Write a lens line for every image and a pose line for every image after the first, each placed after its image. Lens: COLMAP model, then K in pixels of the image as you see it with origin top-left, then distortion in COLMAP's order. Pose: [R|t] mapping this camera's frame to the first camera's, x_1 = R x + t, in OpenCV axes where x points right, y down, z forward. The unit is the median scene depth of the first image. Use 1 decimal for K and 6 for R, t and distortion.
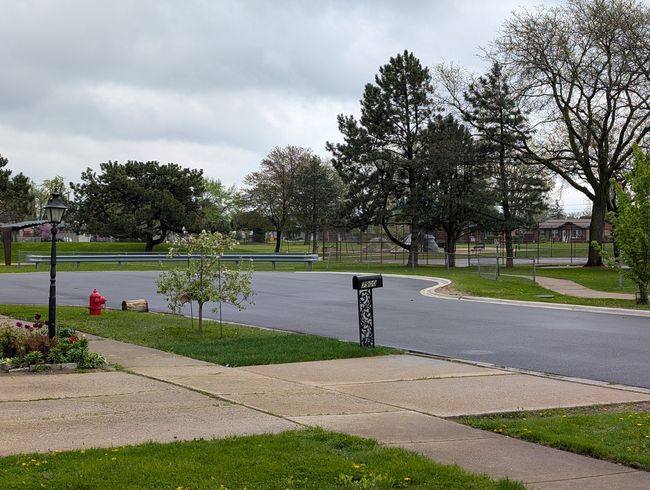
lens RADIAL K [[939.8, 0, 325.0], [0, 939.8, 245.0], [0, 0, 1]] dist [0.001582, 0.000604]
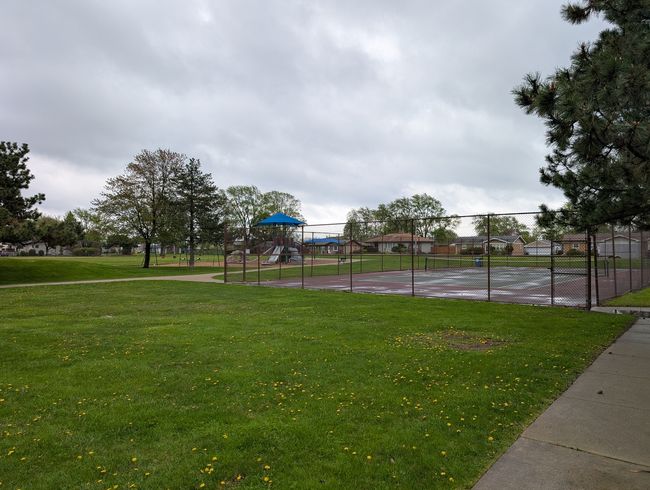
lens RADIAL K [[460.6, 0, 325.0], [0, 460.6, 245.0], [0, 0, 1]] dist [0.005364, 0.001510]
pose [[0.945211, 0.002040, 0.326455, -0.031842], [0.005224, 0.999758, -0.021373, -0.002154], [-0.326420, 0.021908, 0.944971, 0.514819]]
